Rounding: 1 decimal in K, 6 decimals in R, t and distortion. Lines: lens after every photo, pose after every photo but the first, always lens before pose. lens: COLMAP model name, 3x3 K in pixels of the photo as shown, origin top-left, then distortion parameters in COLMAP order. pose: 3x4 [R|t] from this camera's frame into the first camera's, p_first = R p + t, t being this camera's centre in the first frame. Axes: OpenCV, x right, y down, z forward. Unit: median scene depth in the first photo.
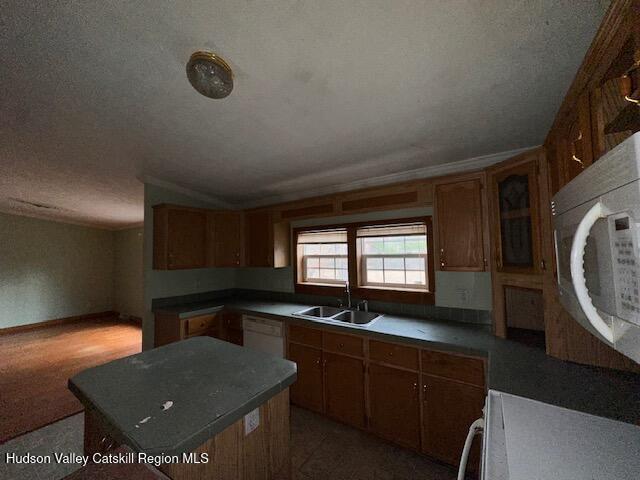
lens RADIAL K [[254.3, 0, 320.0], [0, 254.3, 240.0], [0, 0, 1]] dist [0.001868, -0.003288]
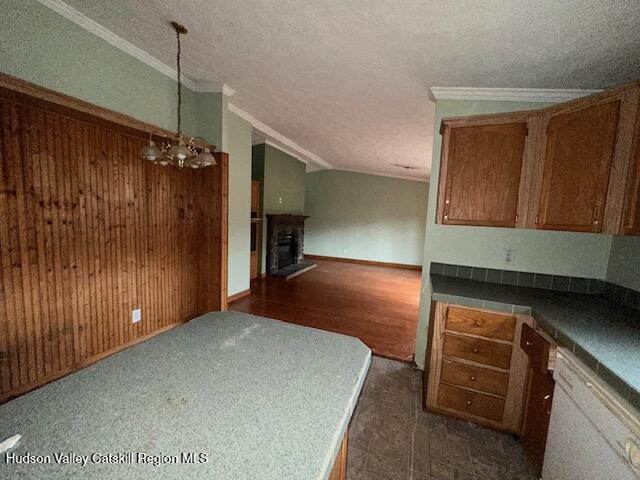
lens RADIAL K [[254.3, 0, 320.0], [0, 254.3, 240.0], [0, 0, 1]] dist [0.001868, -0.003288]
pose [[0.214649, 0.125446, -0.968602, -0.007724], [-0.004667, 0.991838, 0.127421, 0.052951], [0.976680, -0.022831, 0.213482, 0.369817]]
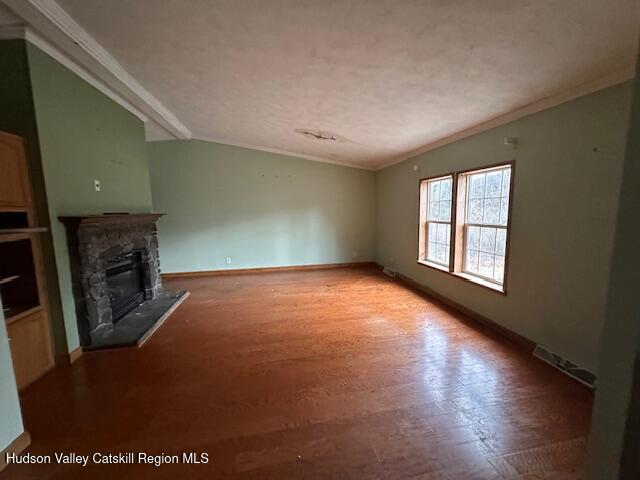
lens RADIAL K [[254.3, 0, 320.0], [0, 254.3, 240.0], [0, 0, 1]] dist [0.001868, -0.003288]
pose [[0.703260, 0.095391, -0.704504, -0.517808], [0.034706, 0.985169, 0.168038, 0.066051], [0.710085, -0.142625, 0.689520, 0.394886]]
